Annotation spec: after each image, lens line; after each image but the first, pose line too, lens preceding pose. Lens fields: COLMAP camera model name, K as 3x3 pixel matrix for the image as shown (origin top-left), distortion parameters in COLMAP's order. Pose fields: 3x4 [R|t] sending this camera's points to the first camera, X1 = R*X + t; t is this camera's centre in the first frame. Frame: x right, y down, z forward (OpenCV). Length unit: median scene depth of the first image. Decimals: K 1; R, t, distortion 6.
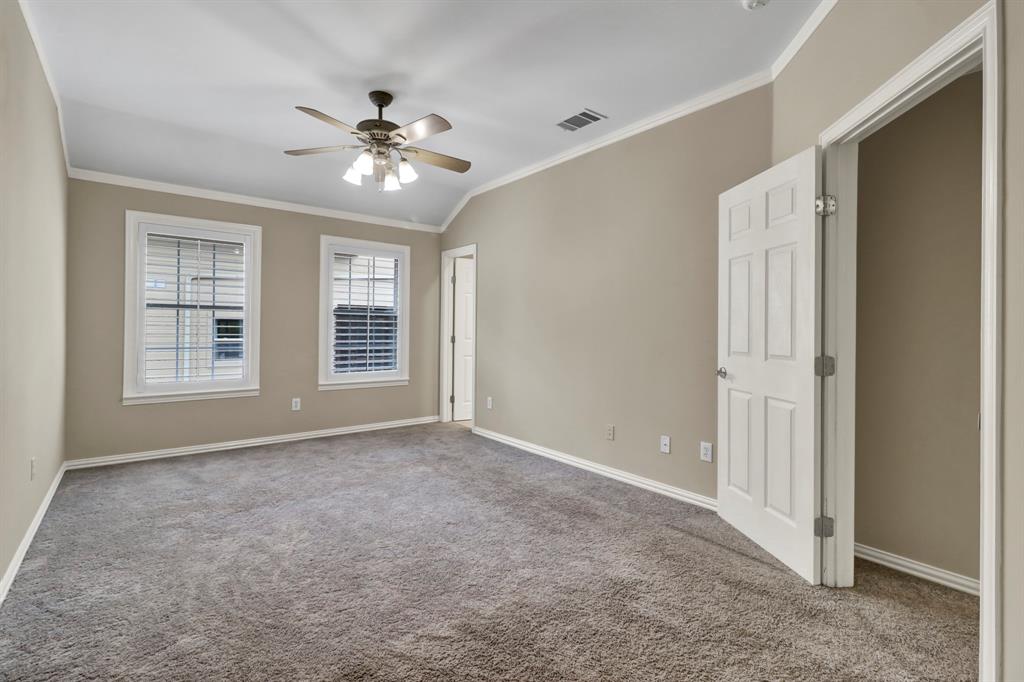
lens RADIAL K [[486.8, 0, 510.6], [0, 486.8, 330.1], [0, 0, 1]] dist [0.003745, -0.002465]
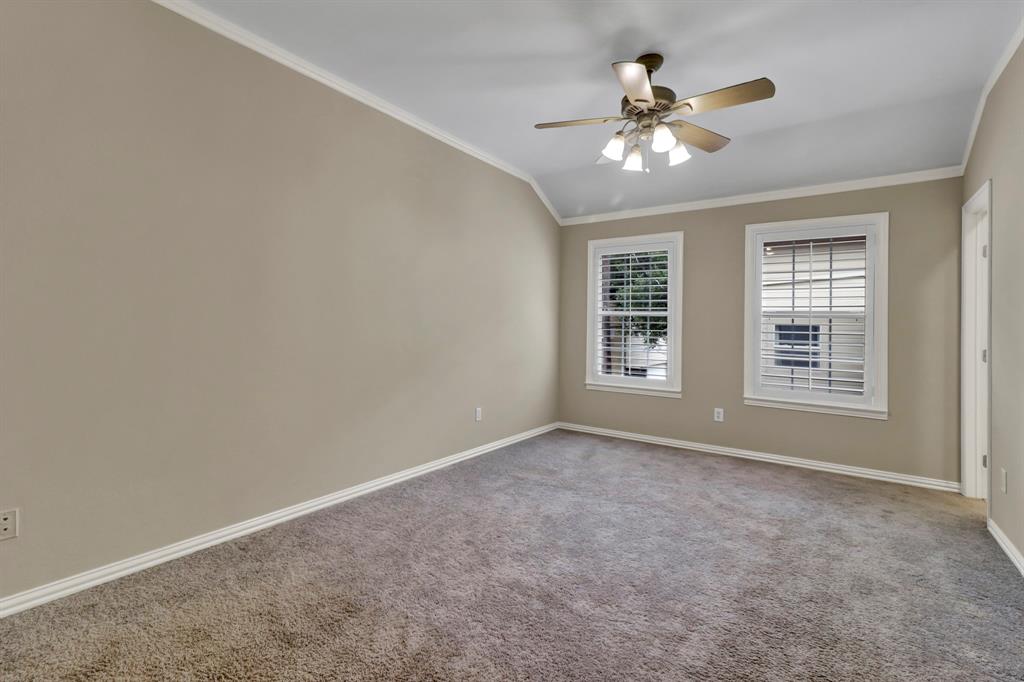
lens RADIAL K [[486.8, 0, 512.9], [0, 486.8, 325.3], [0, 0, 1]] dist [0.003745, -0.002465]
pose [[0.261691, -0.007197, -0.965125, 0.419846], [-0.022011, 0.999668, -0.013422, 0.005307], [0.964901, 0.024756, 0.261445, 0.460052]]
